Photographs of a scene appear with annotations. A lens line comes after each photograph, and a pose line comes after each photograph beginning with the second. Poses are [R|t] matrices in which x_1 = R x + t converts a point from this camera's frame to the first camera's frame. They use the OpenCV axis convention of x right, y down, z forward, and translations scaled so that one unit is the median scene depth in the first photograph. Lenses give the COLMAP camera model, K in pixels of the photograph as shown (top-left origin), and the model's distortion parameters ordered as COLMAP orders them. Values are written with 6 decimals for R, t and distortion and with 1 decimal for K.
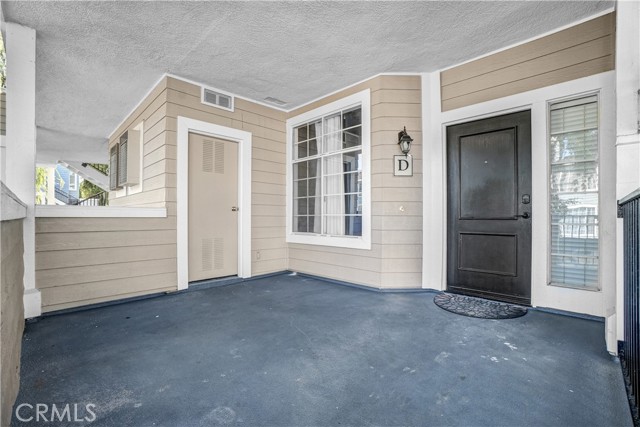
lens RADIAL K [[292.0, 0, 317.5], [0, 292.0, 214.6], [0, 0, 1]] dist [-0.062991, 0.027578]
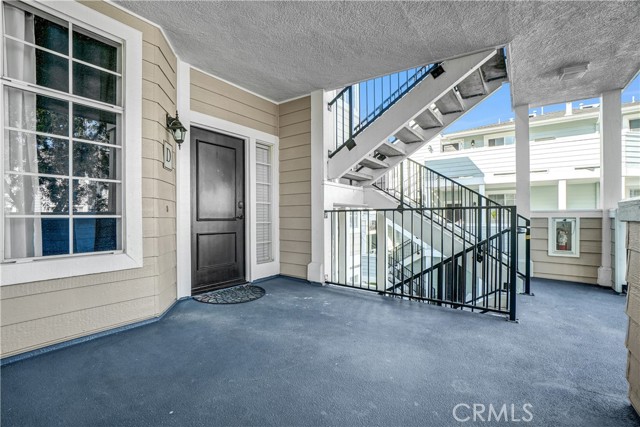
lens RADIAL K [[292.0, 0, 317.5], [0, 292.0, 214.6], [0, 0, 1]] dist [-0.062991, 0.027578]
pose [[-0.167555, 0.005465, 0.985848, -0.569041], [-0.006488, 0.999957, -0.006646, -0.001566], [-0.985841, -0.007510, -0.167512, 0.724496]]
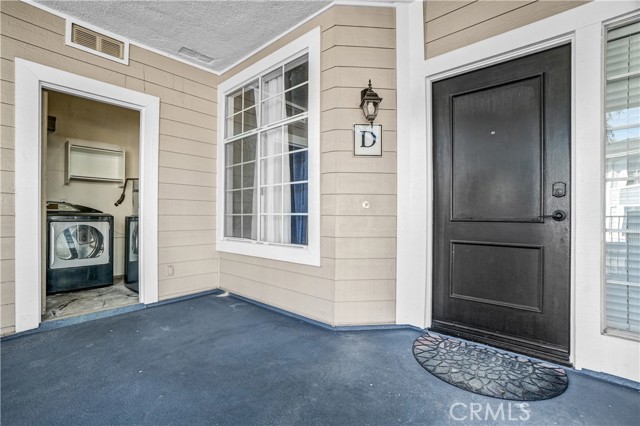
lens RADIAL K [[292.0, 0, 317.5], [0, 292.0, 214.1], [0, 0, 1]] dist [-0.062991, 0.027578]
pose [[0.998273, 0.000566, 0.058739, 0.141547], [-0.000823, 0.999990, 0.004354, -0.002324], [-0.058735, -0.004395, 0.998264, 0.344918]]
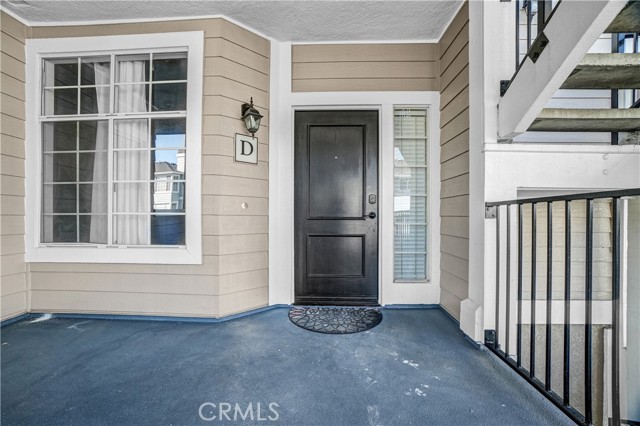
lens RADIAL K [[284.5, 0, 318.9], [0, 284.5, 215.5], [0, 0, 1]] dist [-0.059244, 0.019752]
pose [[0.730605, 0.000583, 0.682801, -0.071533], [-0.006350, 0.999962, 0.005941, -0.000803], [-0.682771, -0.008677, 0.730581, 0.332780]]
